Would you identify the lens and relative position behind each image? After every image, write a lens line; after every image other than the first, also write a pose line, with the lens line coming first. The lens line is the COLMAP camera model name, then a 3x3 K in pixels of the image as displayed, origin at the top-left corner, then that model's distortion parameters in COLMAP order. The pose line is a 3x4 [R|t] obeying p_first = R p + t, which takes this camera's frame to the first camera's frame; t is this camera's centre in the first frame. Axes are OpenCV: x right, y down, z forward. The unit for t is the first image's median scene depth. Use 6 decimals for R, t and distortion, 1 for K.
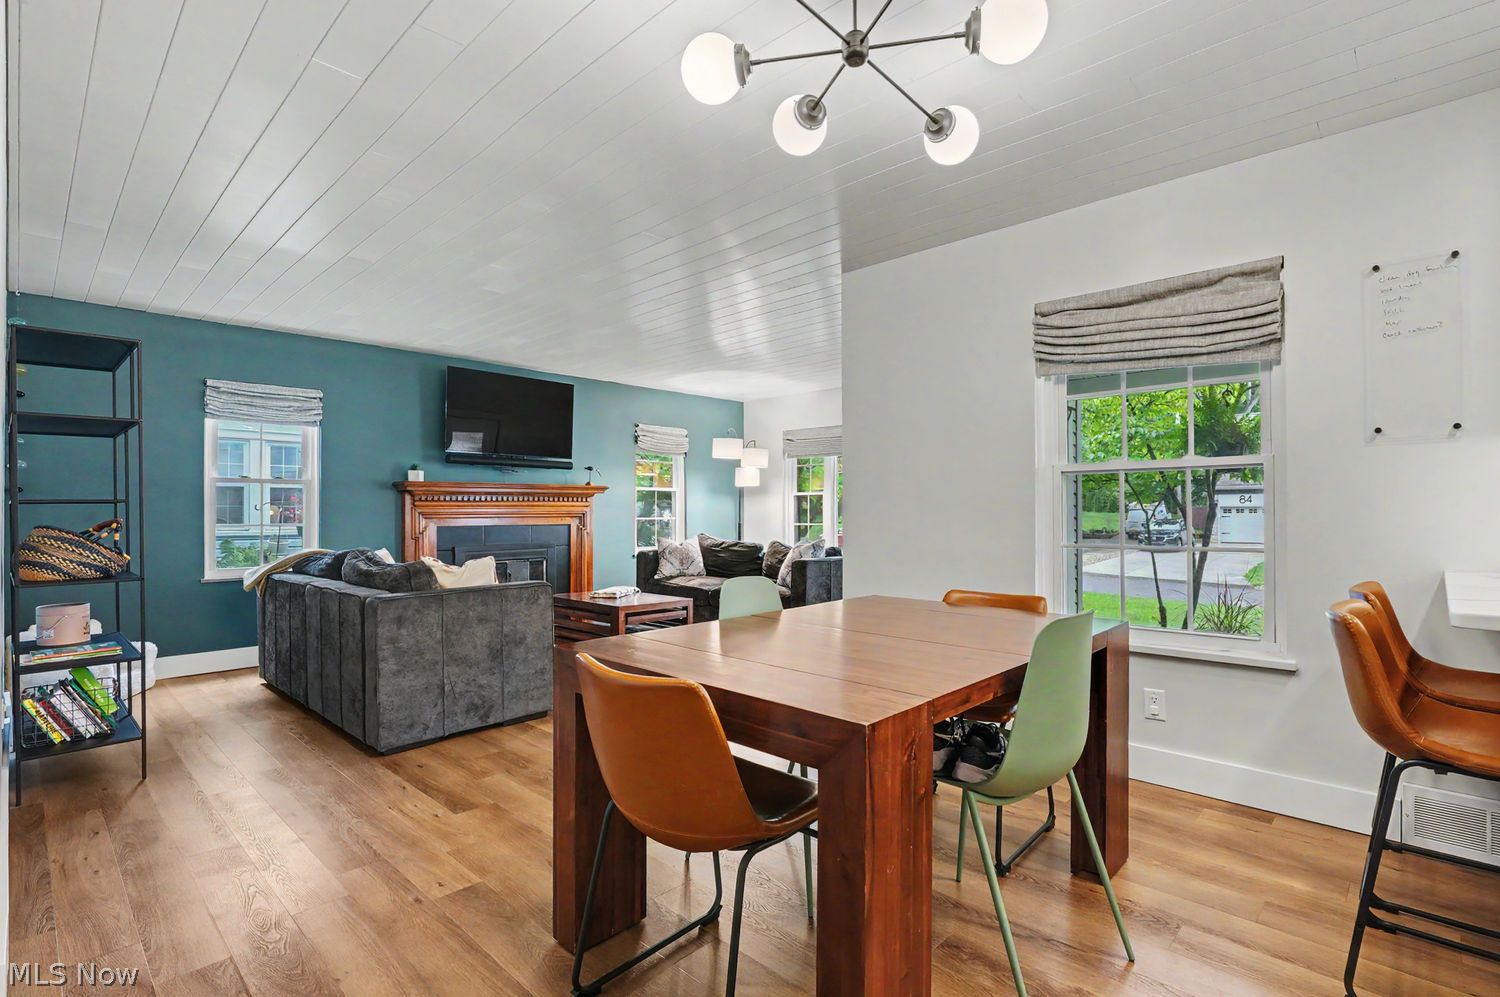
lens RADIAL K [[724.9, 0, 749.5], [0, 724.9, 507.4], [0, 0, 1]] dist [0.001142, 0.000132]
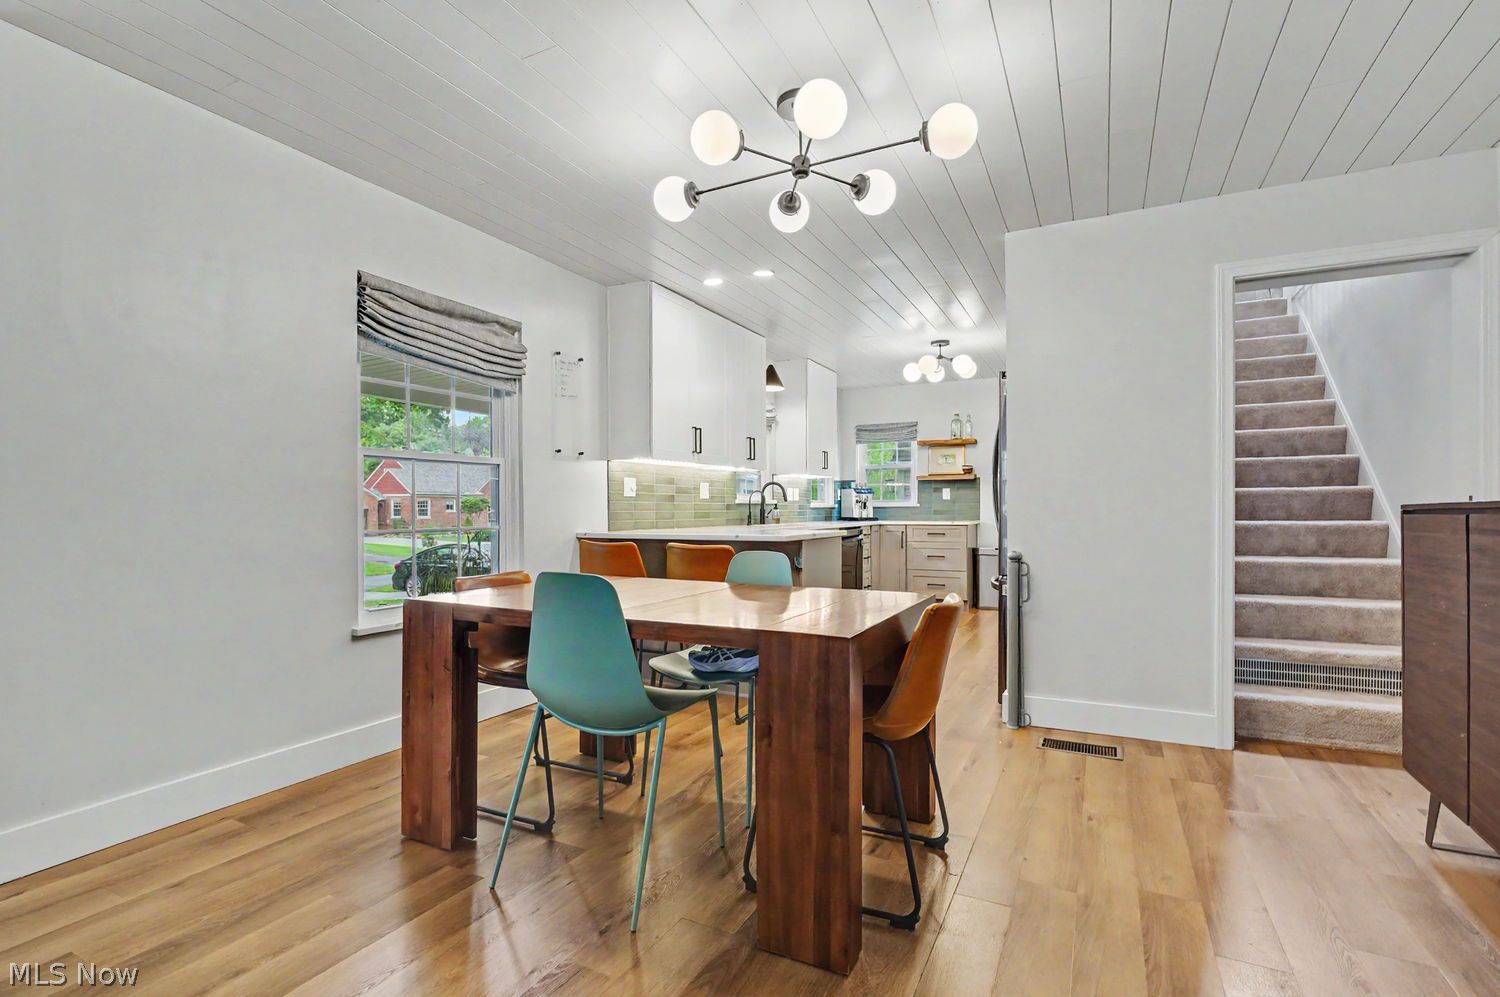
lens RADIAL K [[687.7, 0, 752.5], [0, 687.7, 507.1], [0, 0, 1]] dist [-0.009361, -0.000127]
pose [[-0.283271, 0.006524, 0.959018, -0.616261], [0.000472, 0.999978, -0.006664, 0.021941], [-0.959040, -0.001435, -0.283267, 0.856817]]
